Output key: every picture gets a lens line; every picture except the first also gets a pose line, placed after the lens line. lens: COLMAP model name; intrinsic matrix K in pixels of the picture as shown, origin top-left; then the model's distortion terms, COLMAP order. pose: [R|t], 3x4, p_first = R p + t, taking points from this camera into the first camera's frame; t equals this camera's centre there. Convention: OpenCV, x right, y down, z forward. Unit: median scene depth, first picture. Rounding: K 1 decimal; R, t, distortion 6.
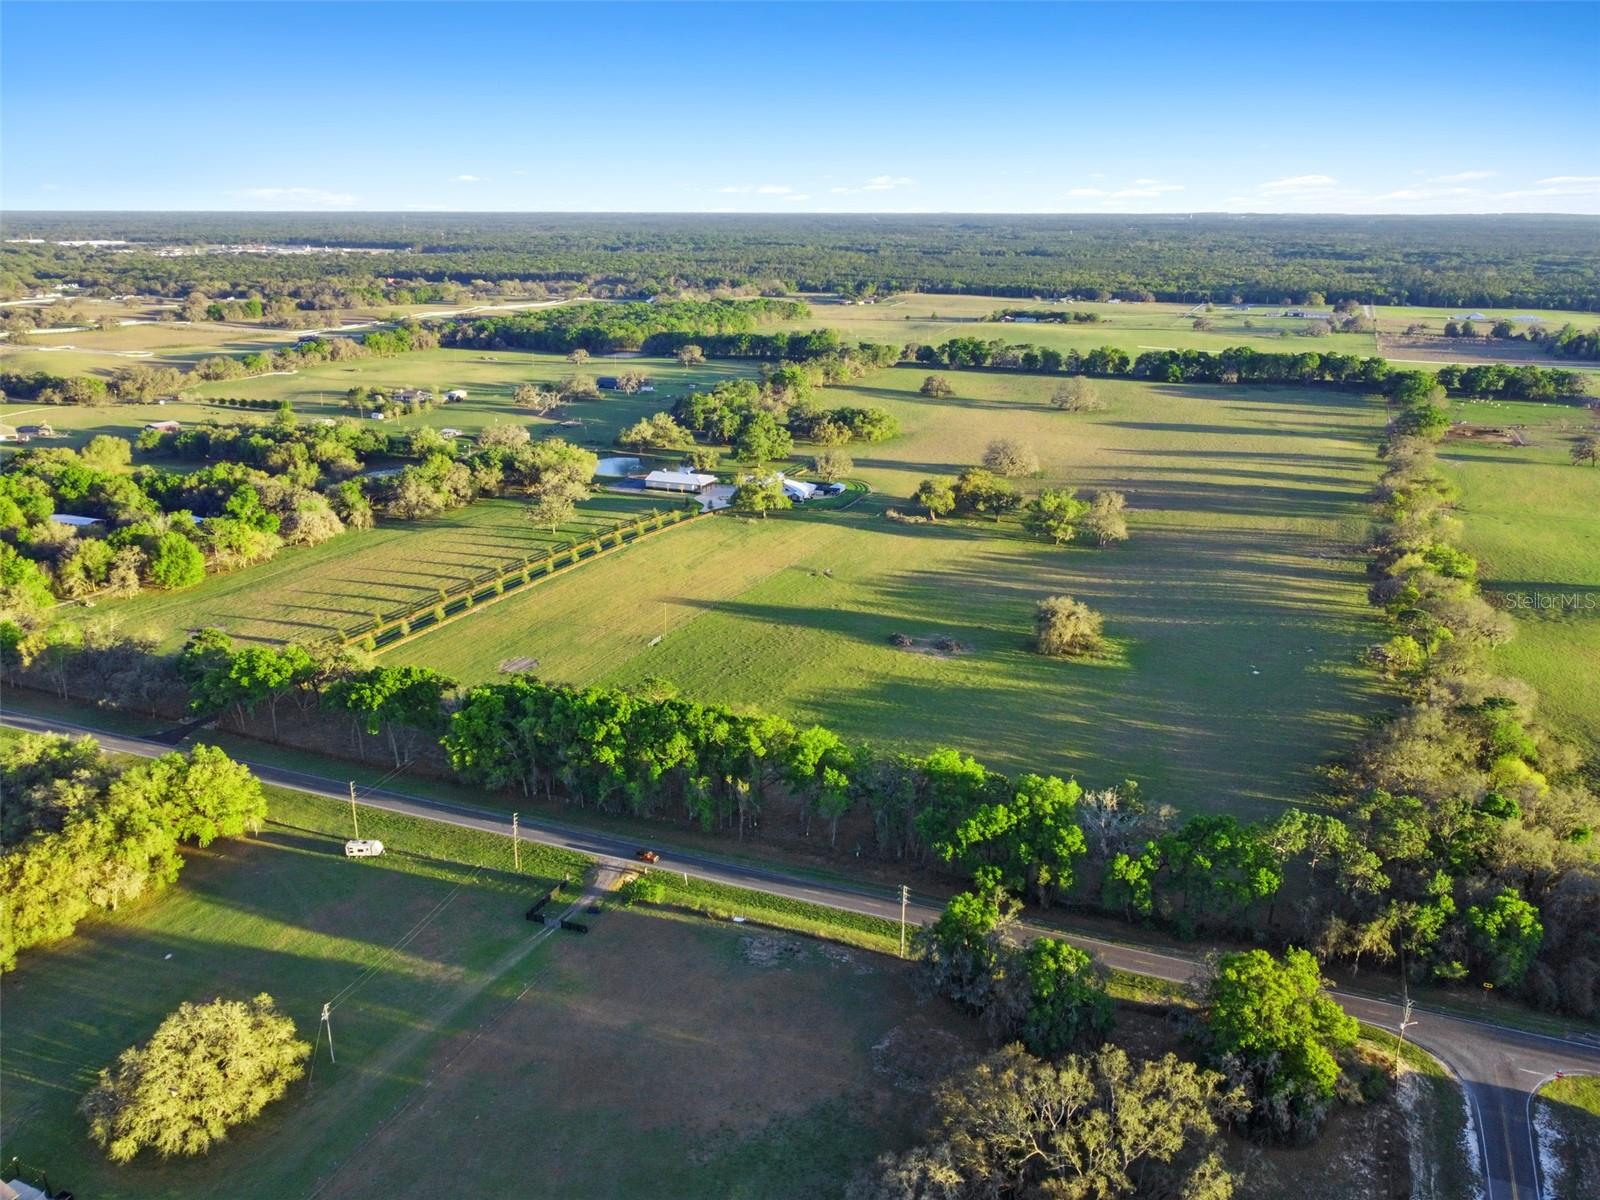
lens RADIAL K [[1191.3, 0, 724.9], [0, 1191.3, 600.5], [0, 0, 1]] dist [0.002251, -0.012793]
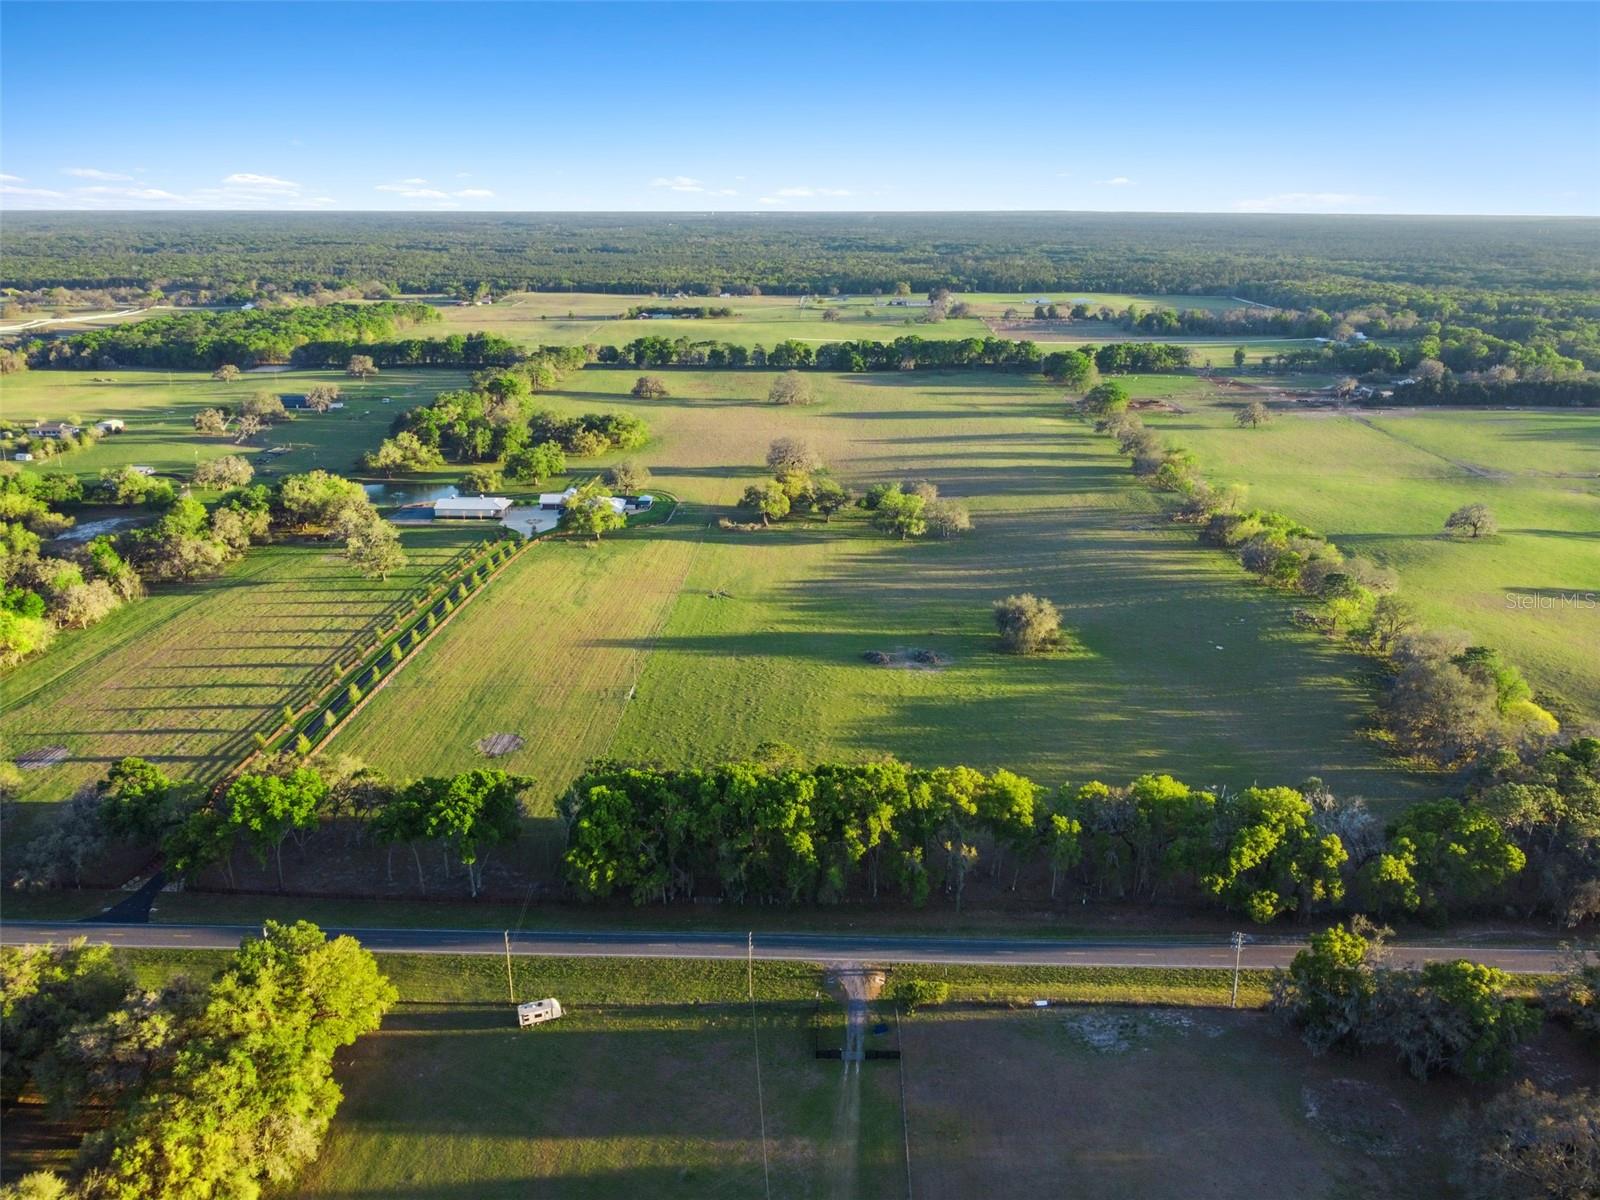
lens RADIAL K [[1191.3, 0, 724.9], [0, 1191.3, 600.5], [0, 0, 1]] dist [0.002251, -0.012793]
pose [[0.937530, -0.109488, 0.330227, -0.177878], [0.108823, 0.993848, 0.020560, -0.029007], [-0.330447, 0.016660, 0.943678, 0.085525]]
